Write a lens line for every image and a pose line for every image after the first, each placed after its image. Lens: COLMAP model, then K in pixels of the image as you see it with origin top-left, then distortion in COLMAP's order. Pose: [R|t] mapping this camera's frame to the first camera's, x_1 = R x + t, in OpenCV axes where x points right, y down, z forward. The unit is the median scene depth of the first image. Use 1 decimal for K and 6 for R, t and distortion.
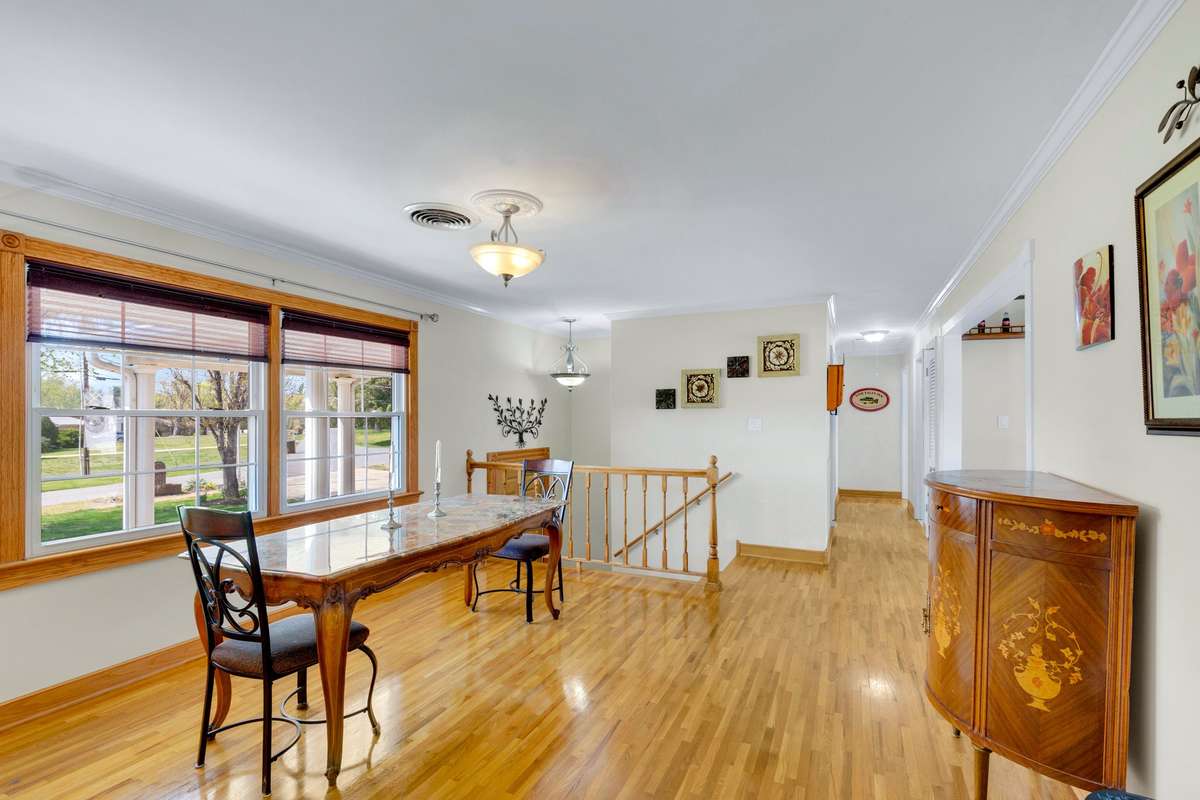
lens RADIAL K [[556.6, 0, 597.9], [0, 556.6, 420.3], [0, 0, 1]] dist [0.001473, 0.000132]
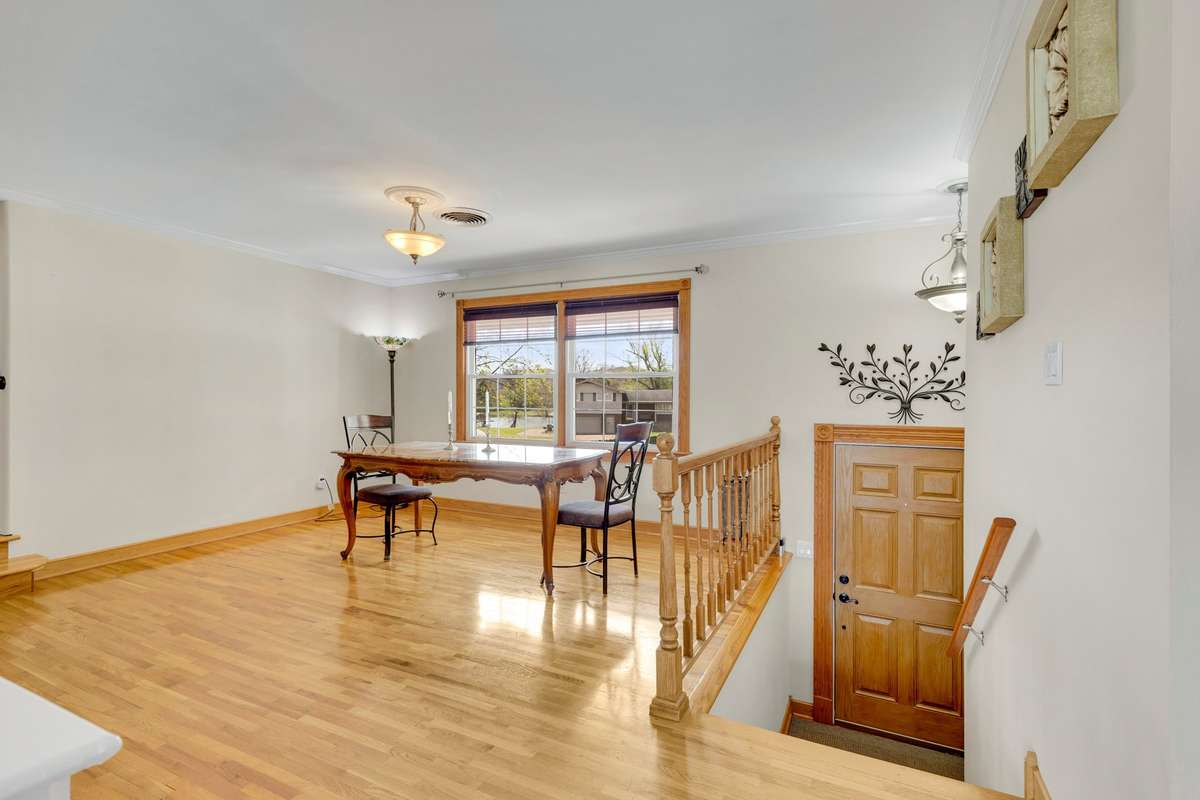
lens RADIAL K [[533.7, 0, 604.6], [0, 533.7, 400.5], [0, 0, 1]] dist [-0.001507, -0.000211]
pose [[-0.038005, 0.008915, -0.999238, 0.495116], [-0.013300, 0.999867, 0.009427, 0.024075], [0.999189, 0.013649, -0.037881, 0.715605]]
